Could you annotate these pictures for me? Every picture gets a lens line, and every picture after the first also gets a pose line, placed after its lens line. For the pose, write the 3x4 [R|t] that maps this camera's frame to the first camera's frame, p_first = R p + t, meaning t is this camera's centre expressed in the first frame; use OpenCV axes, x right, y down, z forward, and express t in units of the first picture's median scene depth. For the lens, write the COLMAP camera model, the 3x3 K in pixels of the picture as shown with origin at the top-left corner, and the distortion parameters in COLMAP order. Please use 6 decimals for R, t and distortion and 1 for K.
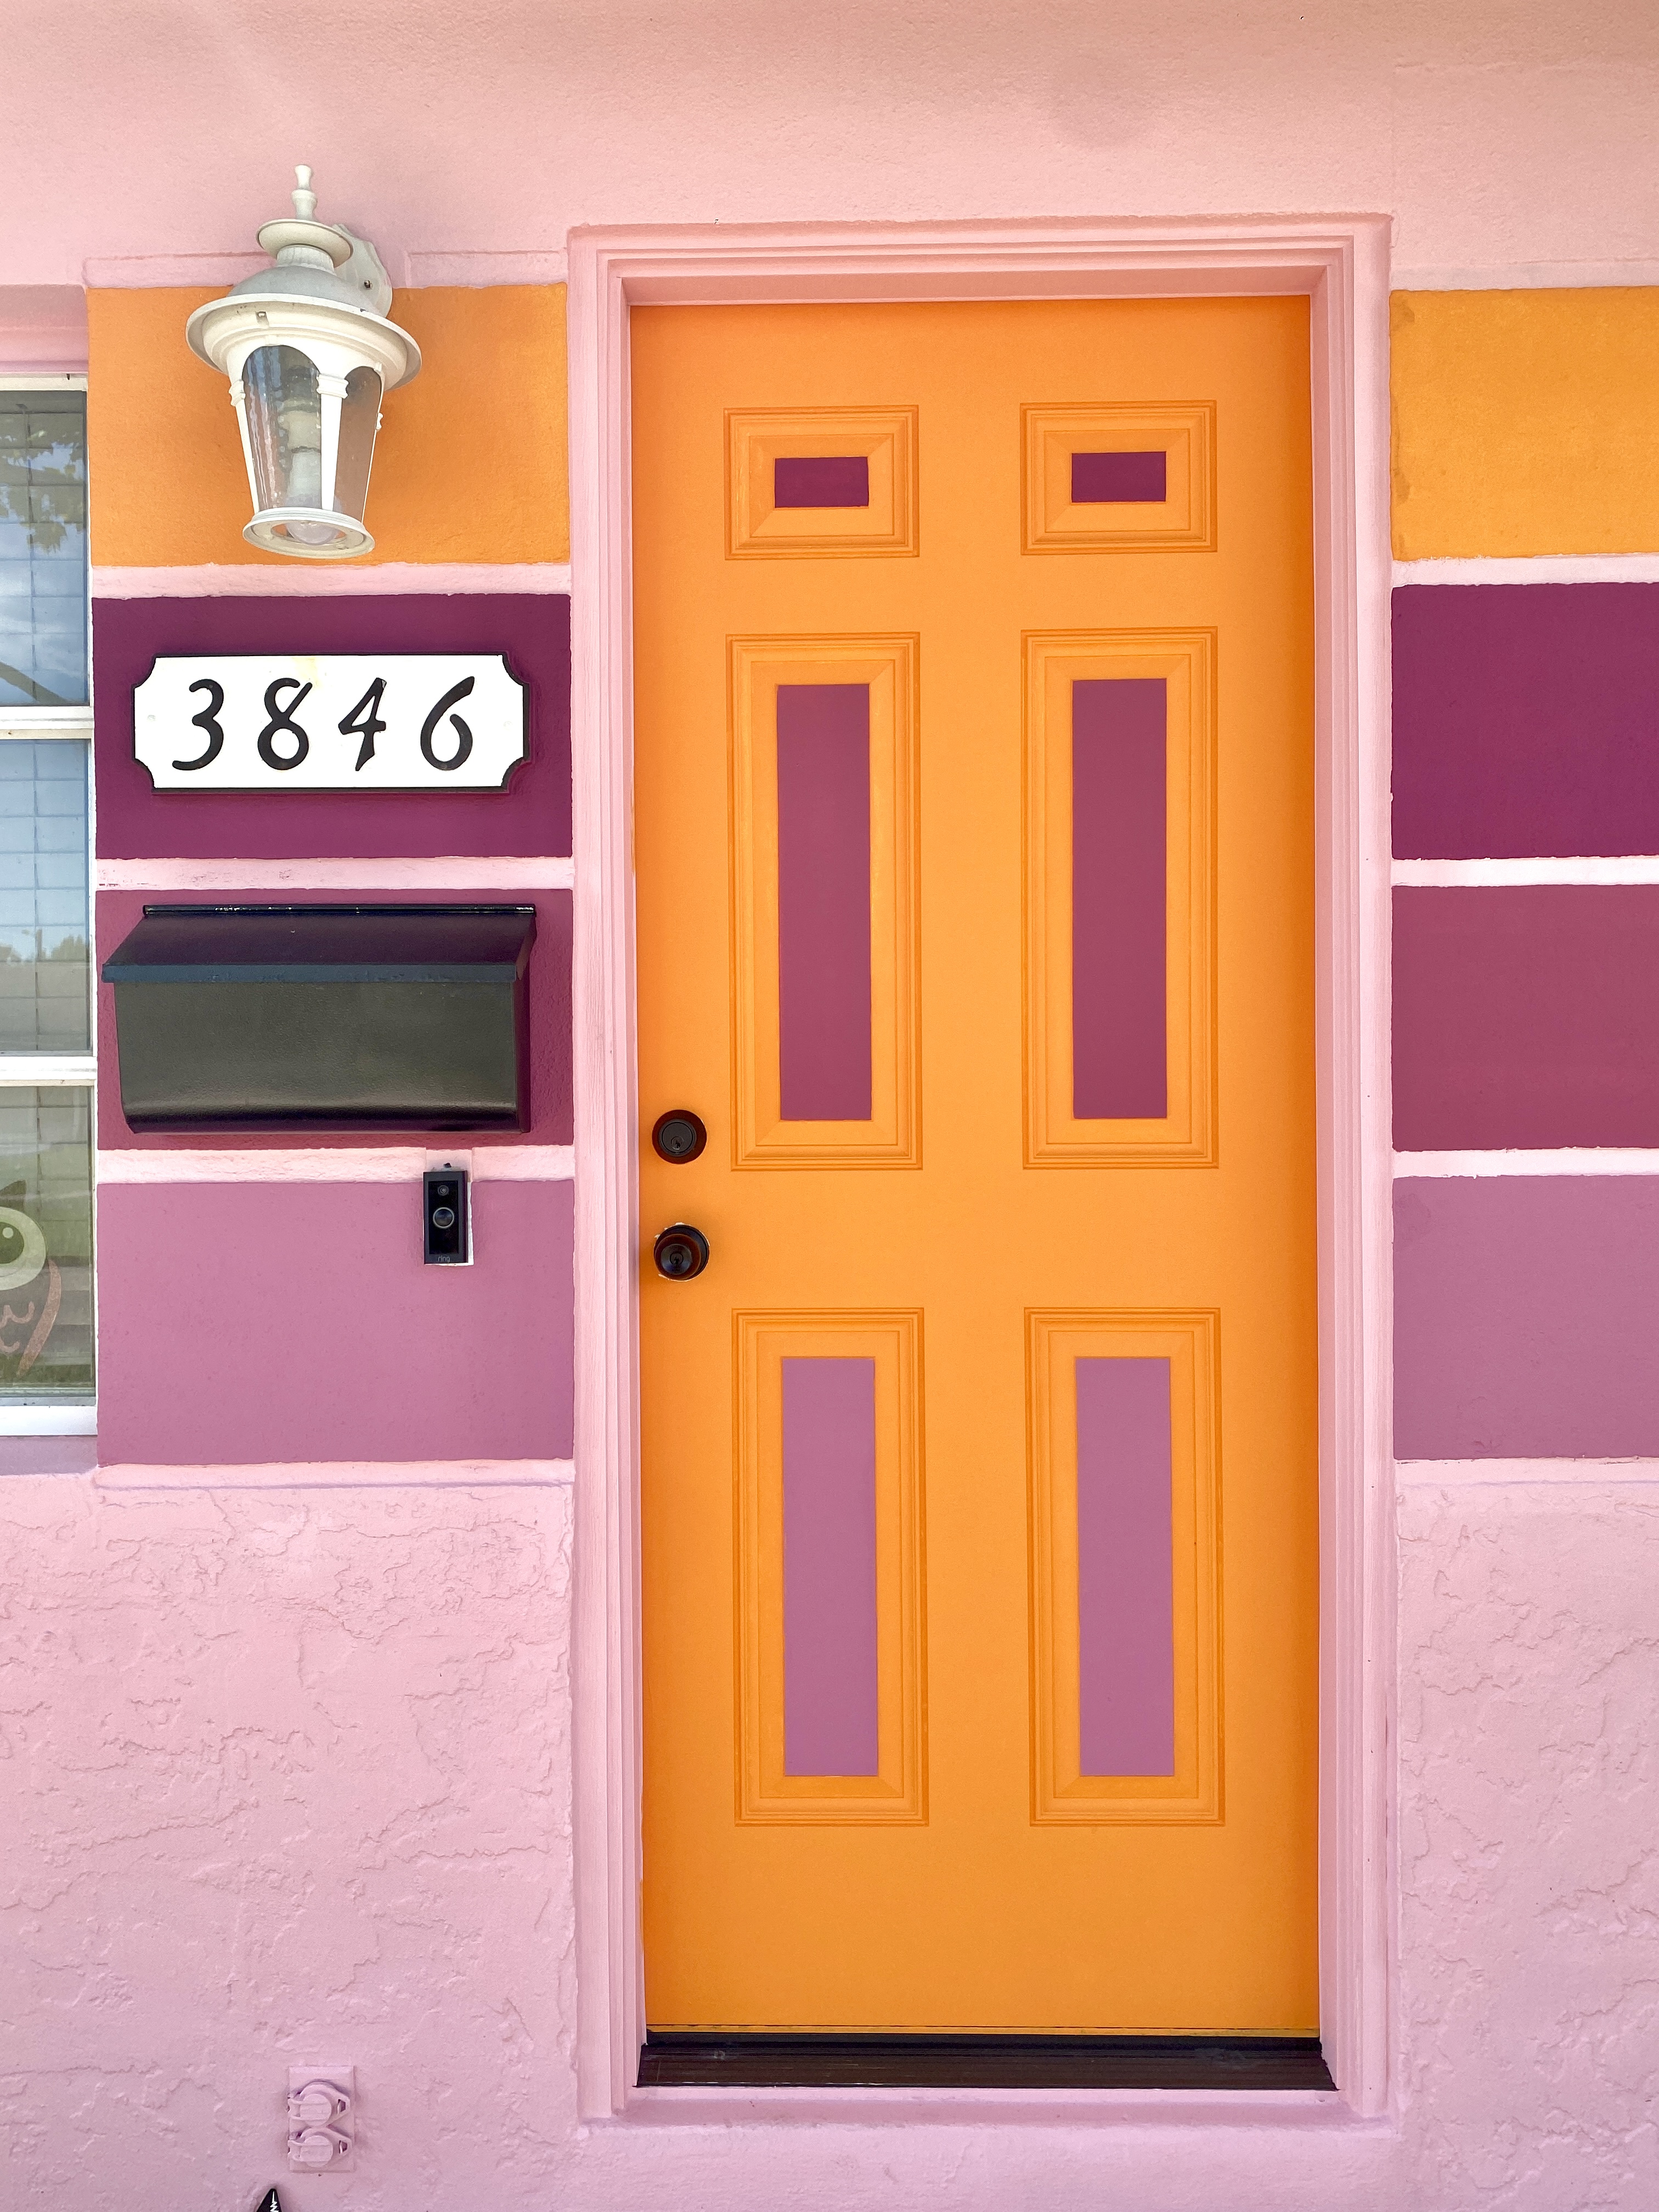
lens RADIAL K [[1661.0, 0, 826.0], [0, 1661.0, 1084.3], [0, 0, 1]] dist [0.047516, -0.050051]
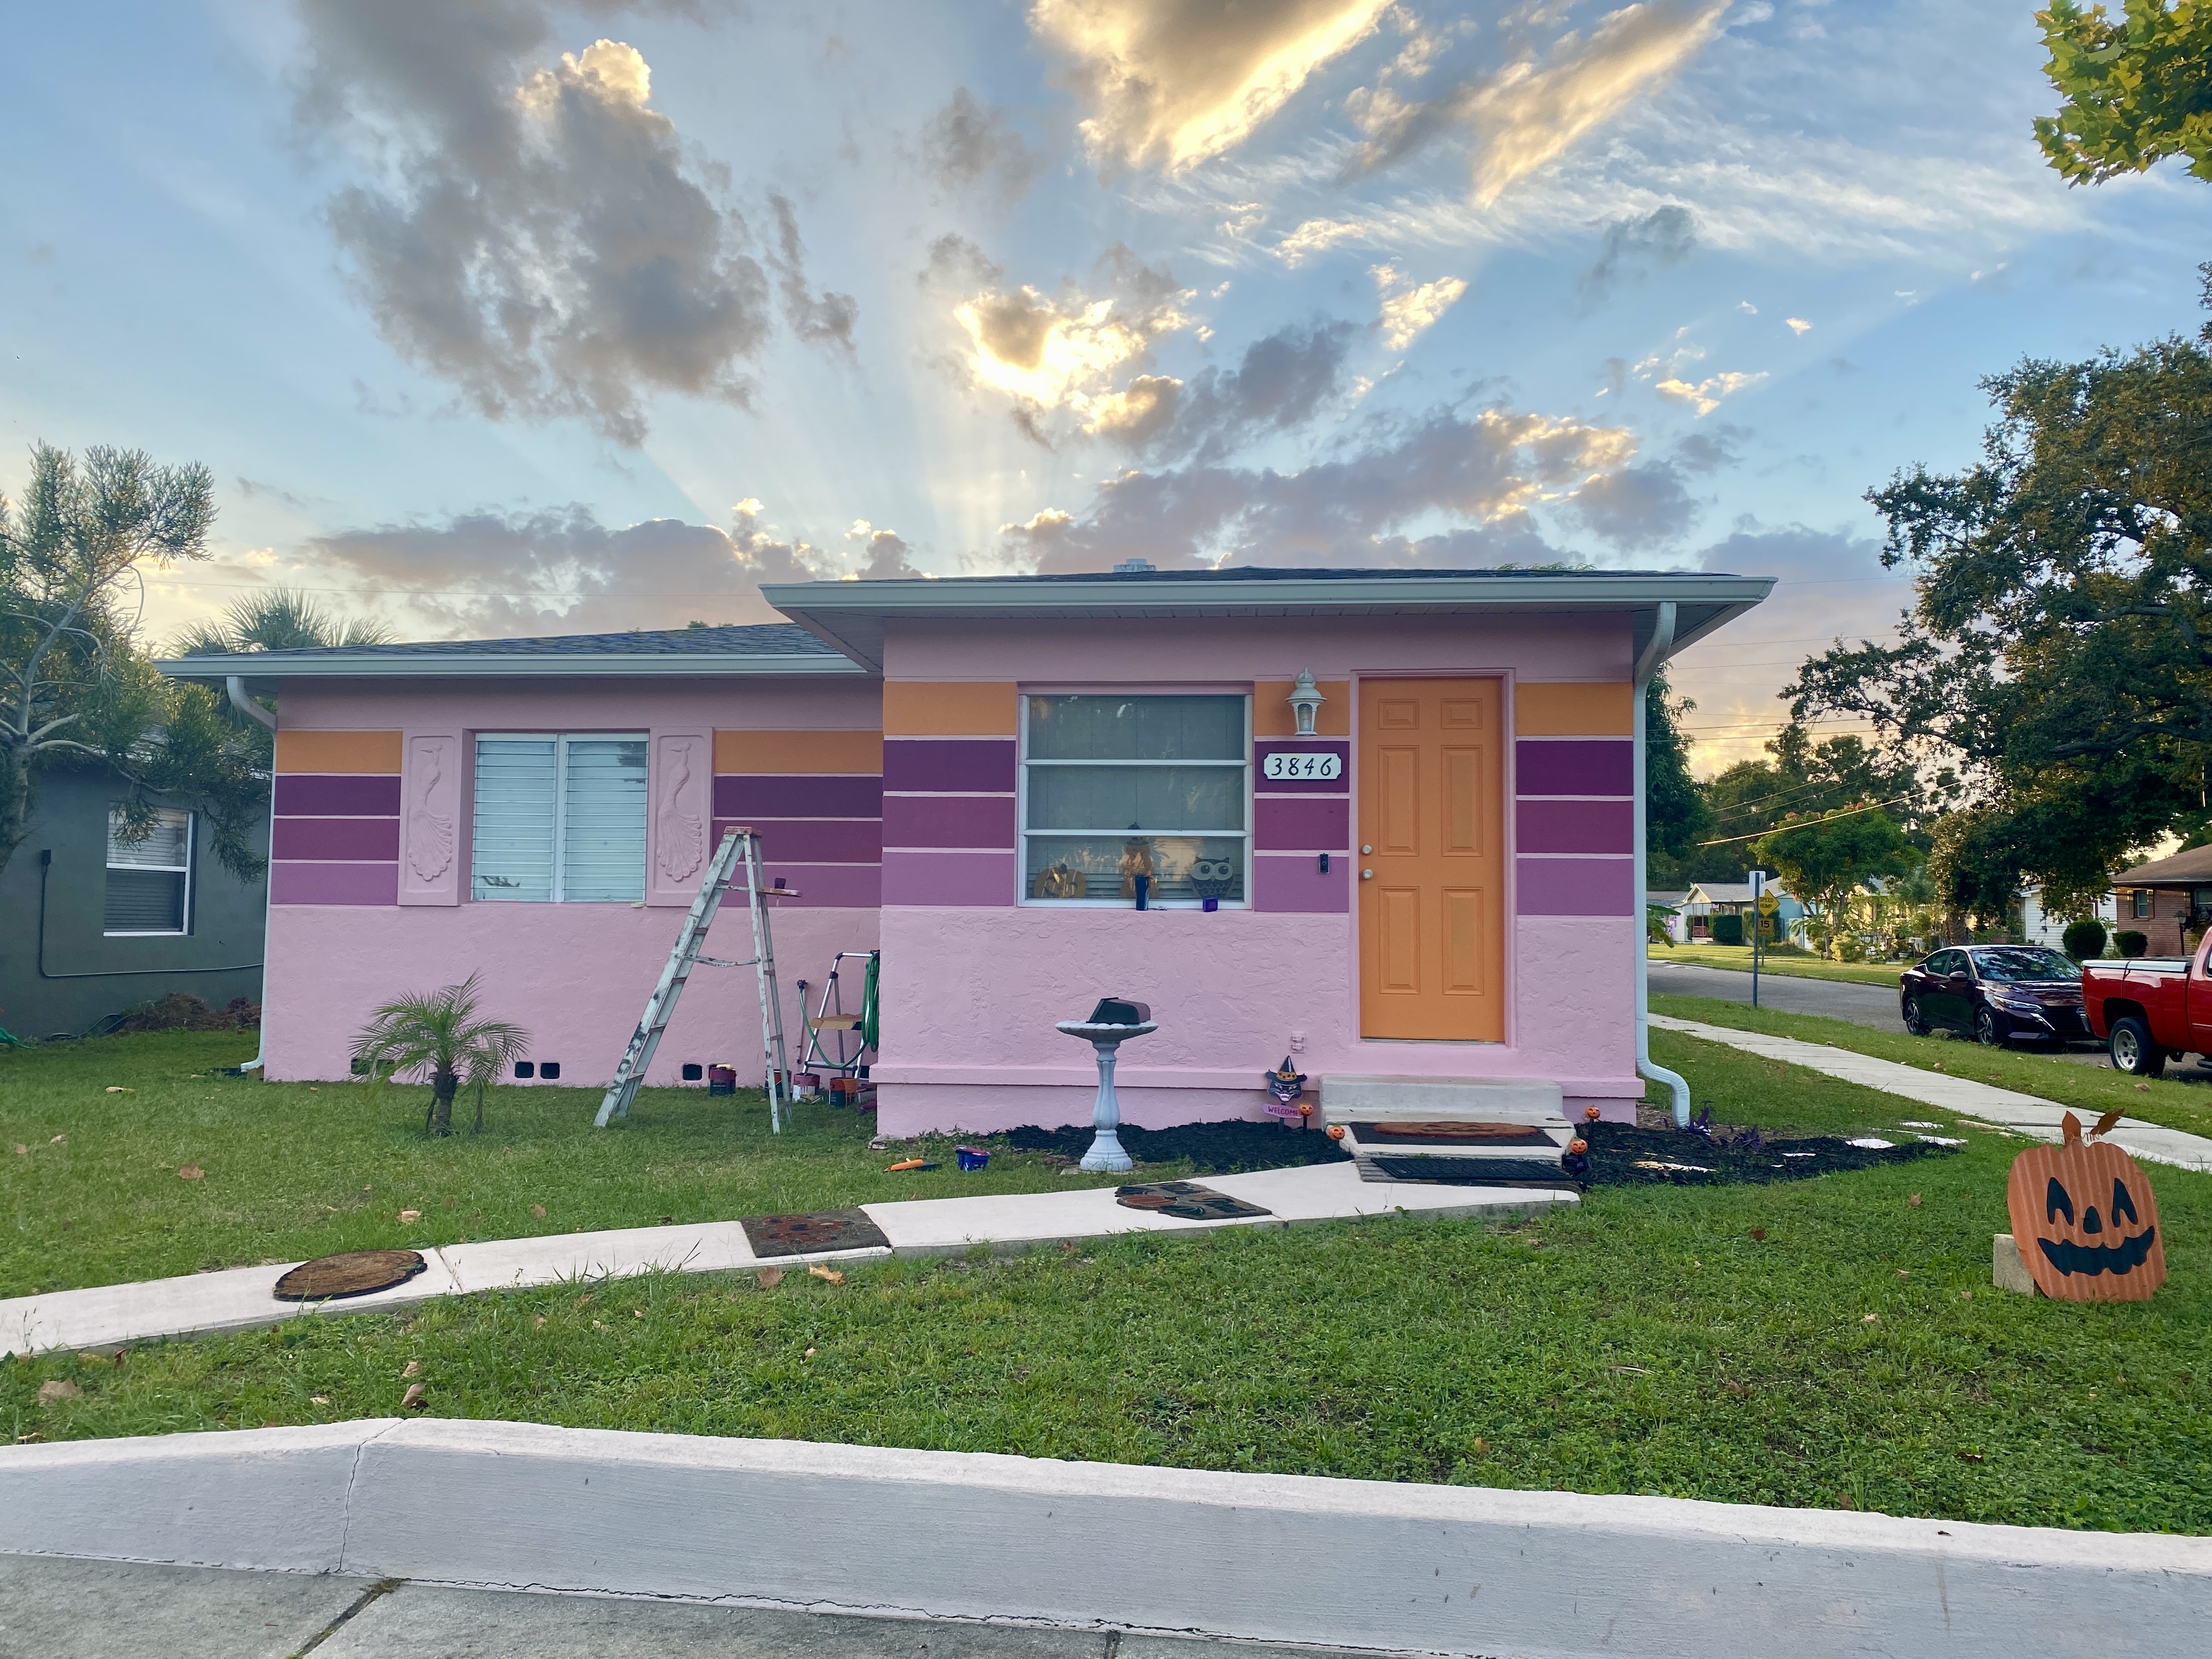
lens RADIAL K [[1661.0, 0, 1115.3], [0, 1661.0, 825.5], [0, 0, 1]] dist [0.047516, -0.050051]
pose [[0.997308, 0.011096, -0.072485, -0.494012], [-0.015724, 0.997852, -0.063599, 0.293985], [0.071623, 0.064568, 0.995340, -4.049029]]
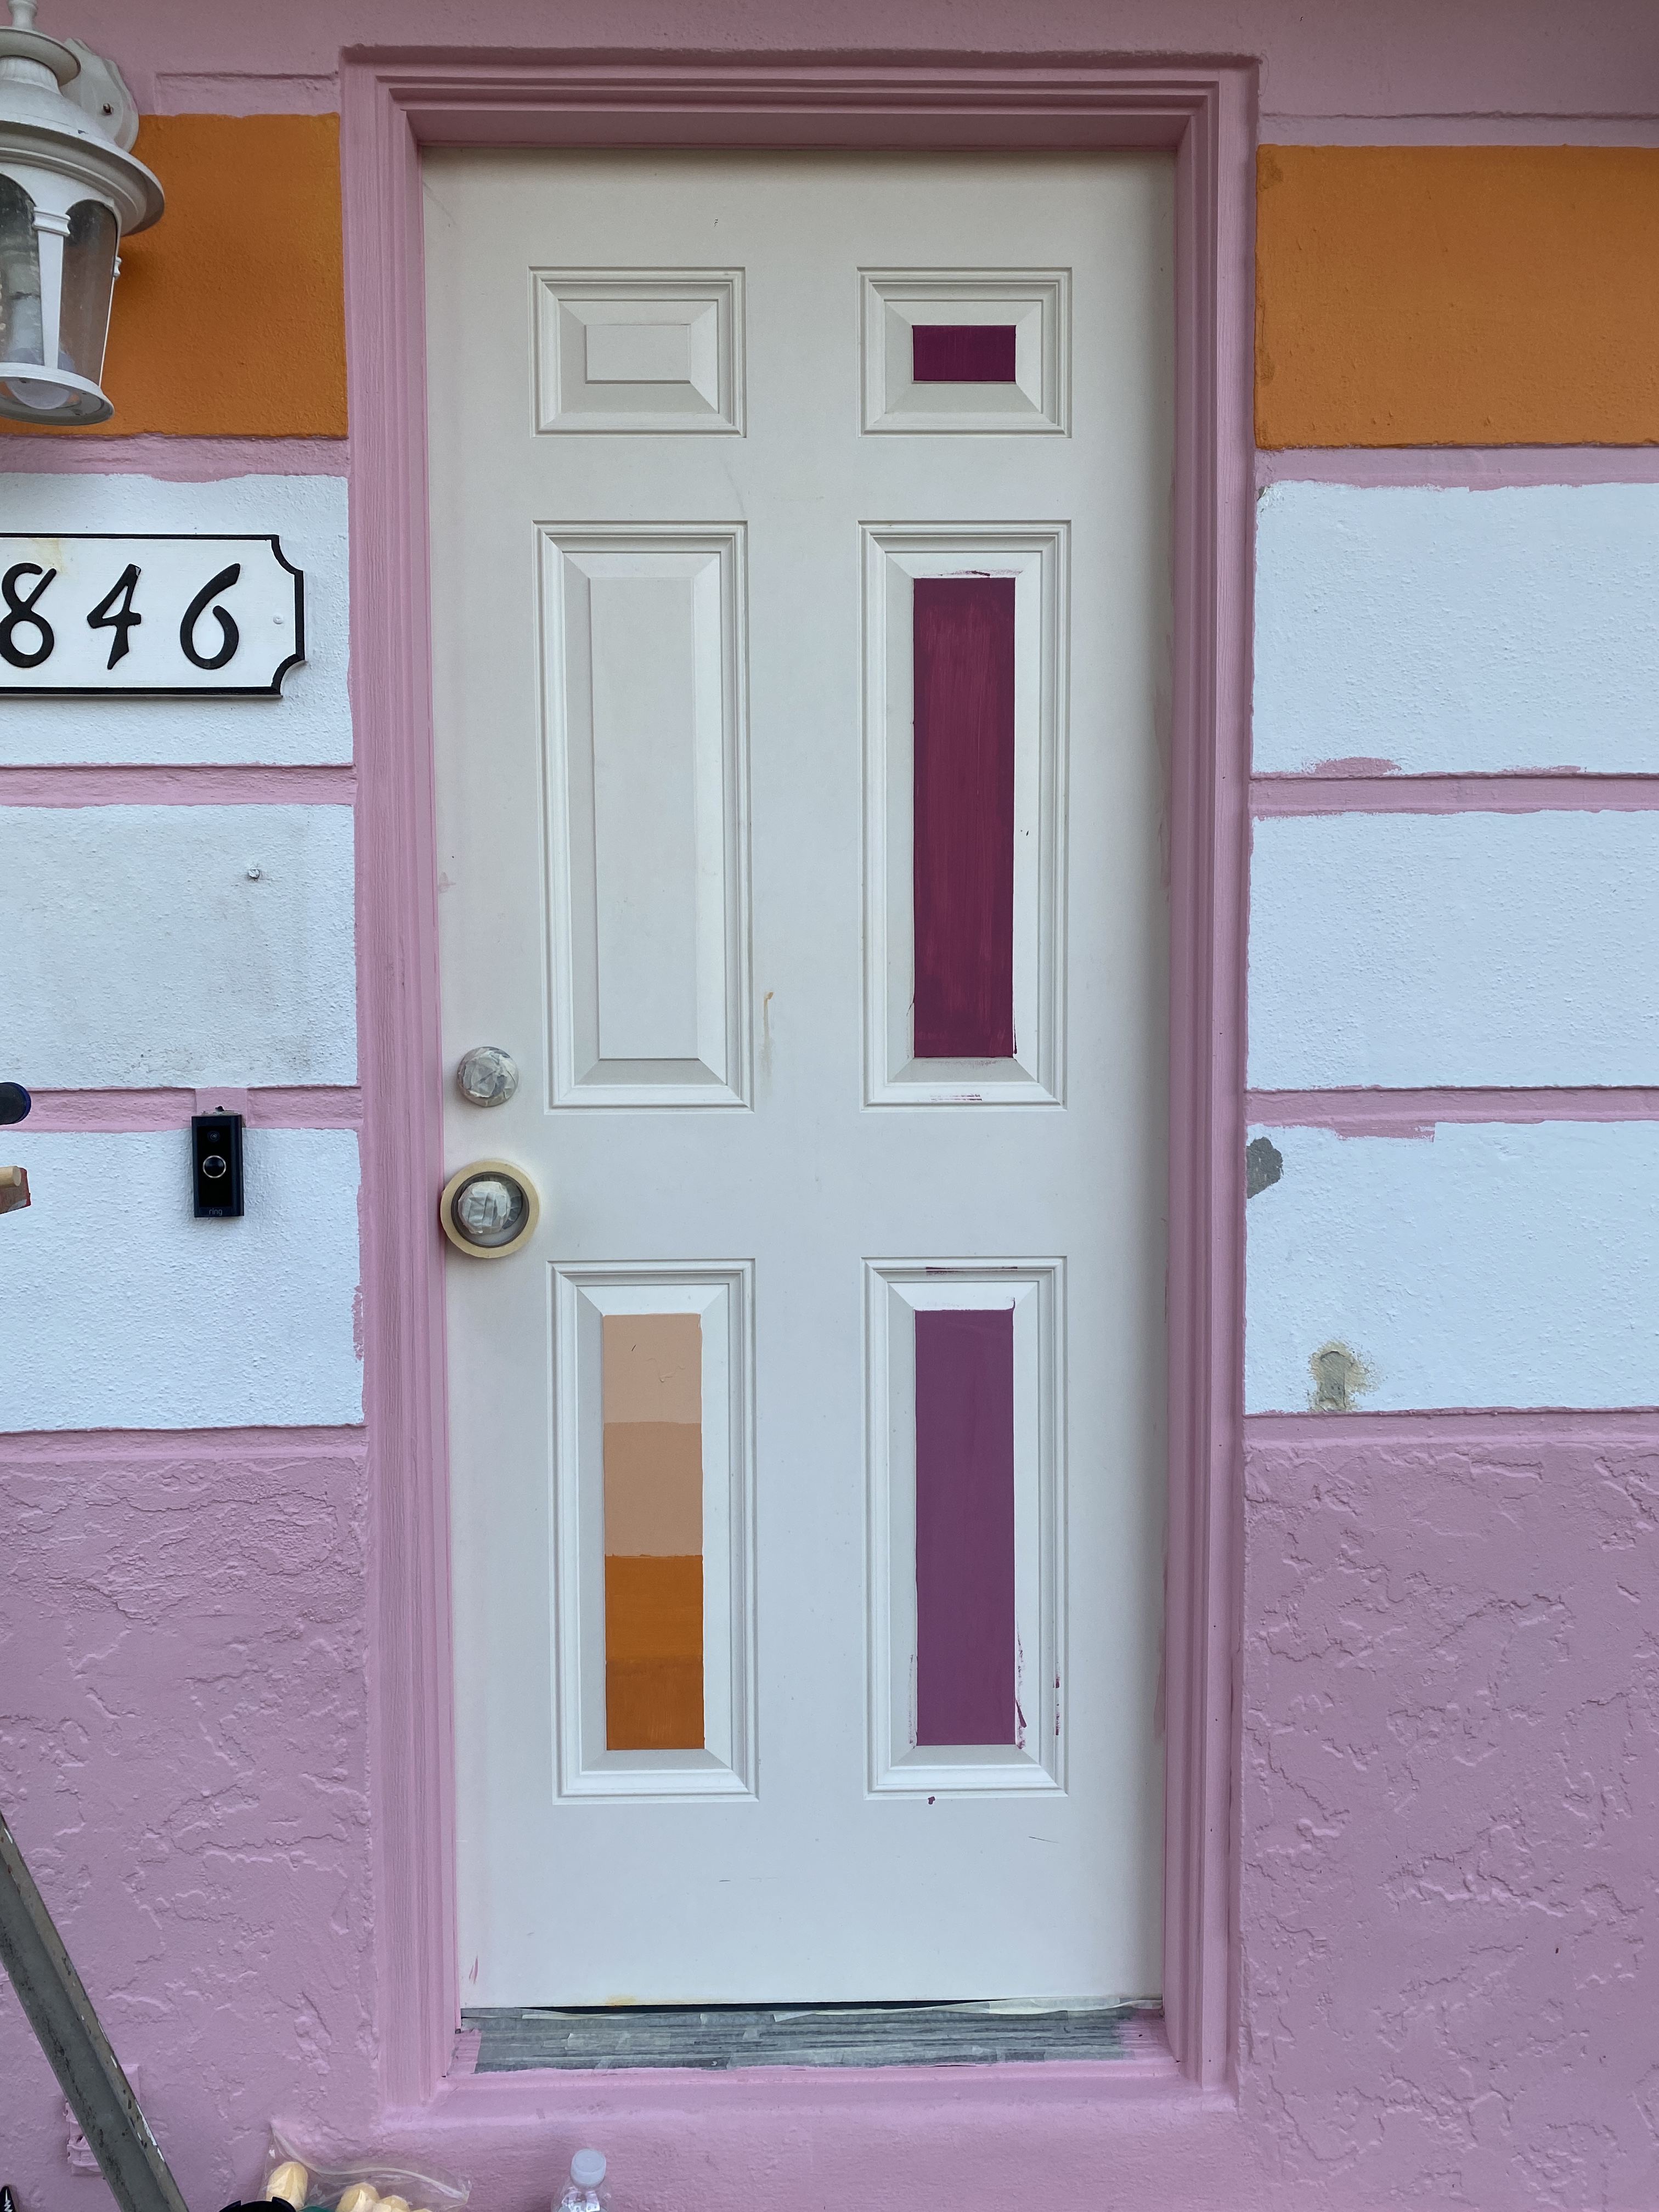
lens RADIAL K [[1661.0, 0, 819.7], [0, 1661.0, 1101.4], [0, 0, 1]] dist [0.047516, -0.050051]
pose [[0.999229, -0.001262, 0.039252, 0.063377], [-0.000820, 0.998594, 0.052999, -0.004305], [-0.039263, -0.052990, 0.997823, 0.075816]]
